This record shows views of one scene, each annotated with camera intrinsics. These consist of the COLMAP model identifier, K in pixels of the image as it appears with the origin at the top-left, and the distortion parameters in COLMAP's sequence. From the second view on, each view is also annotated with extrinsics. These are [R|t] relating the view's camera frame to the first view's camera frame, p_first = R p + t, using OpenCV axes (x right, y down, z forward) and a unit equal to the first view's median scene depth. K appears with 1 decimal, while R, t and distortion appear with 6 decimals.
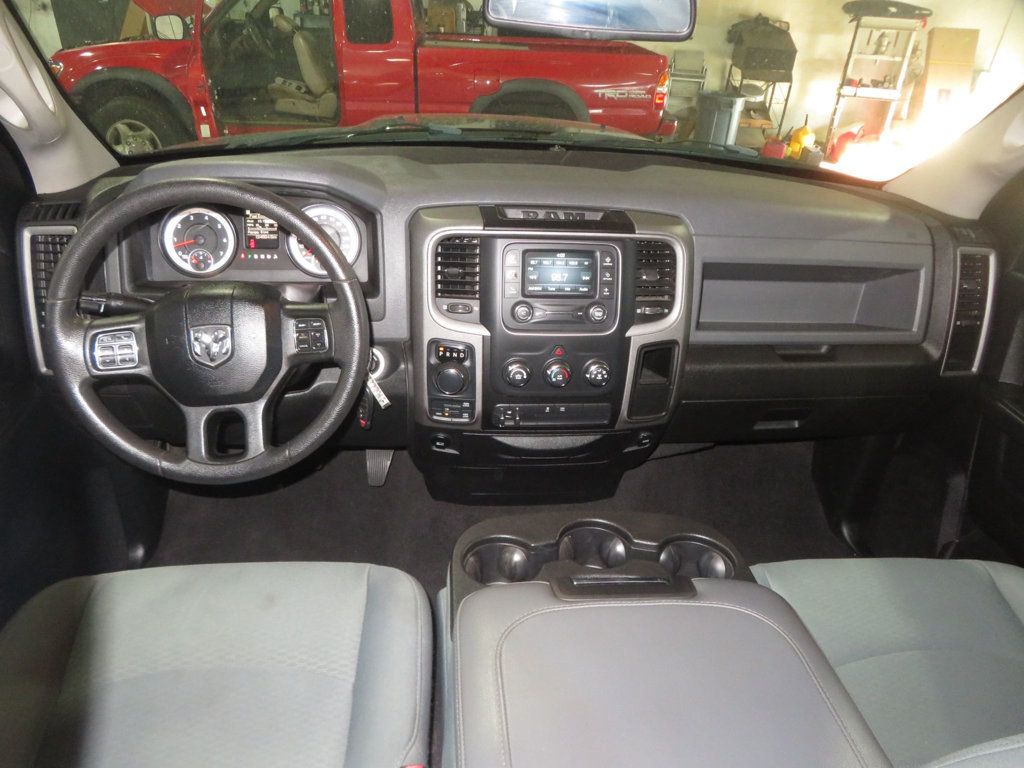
lens RADIAL K [[707.1, 0, 501.5], [0, 707.1, 387.1], [0, 0, 1]] dist [0.000820, 0.007250]
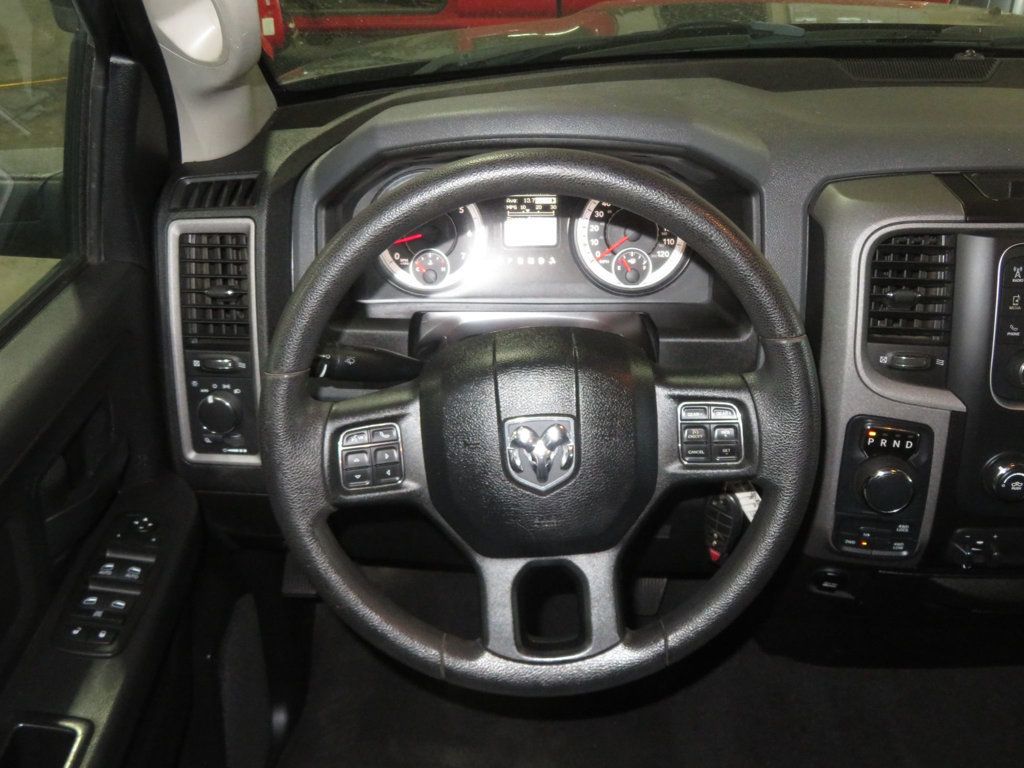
lens RADIAL K [[1015.5, 0, 504.9], [0, 1015.5, 381.0], [0, 0, 1]] dist [-0.023844, -0.007360]
pose [[0.990948, 0.011953, -0.133711, -0.254561], [-0.010845, 0.999901, 0.009012, -0.094934], [0.133806, -0.007480, 0.990979, 0.160075]]
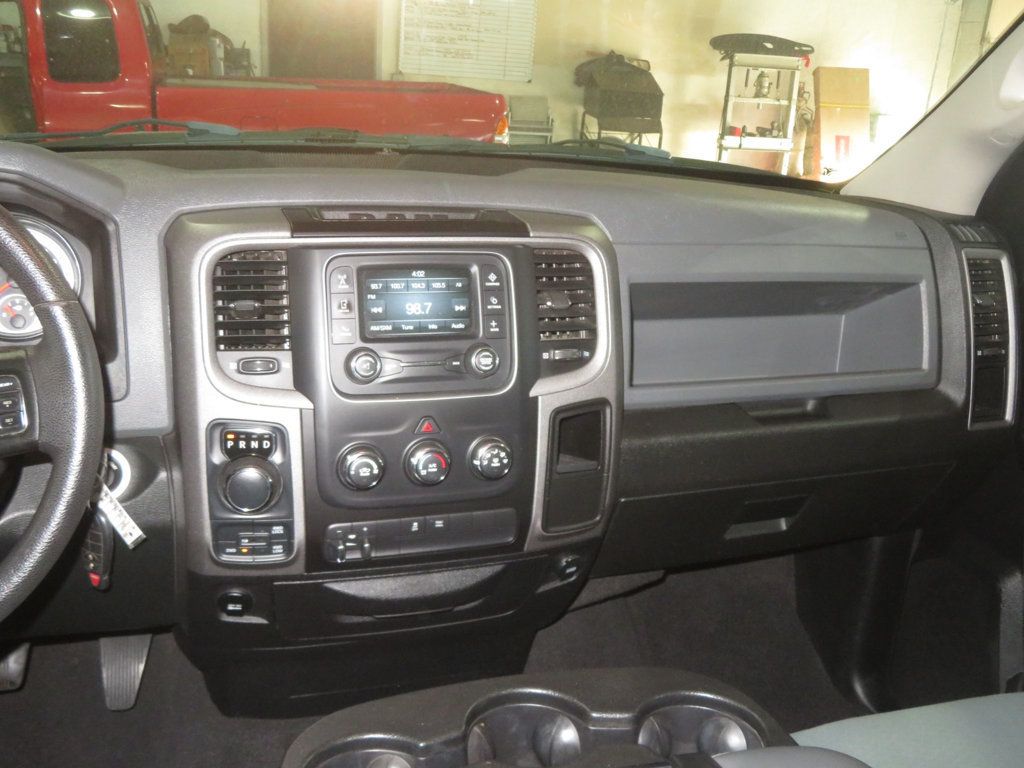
lens RADIAL K [[1015.5, 0, 504.9], [0, 1015.5, 381.0], [0, 0, 1]] dist [-0.023844, -0.007360]
pose [[0.976745, -0.062117, 0.205208, -0.030384], [0.097513, 0.981096, -0.167161, 0.062177], [-0.190945, 0.183284, 0.964338, 0.122838]]
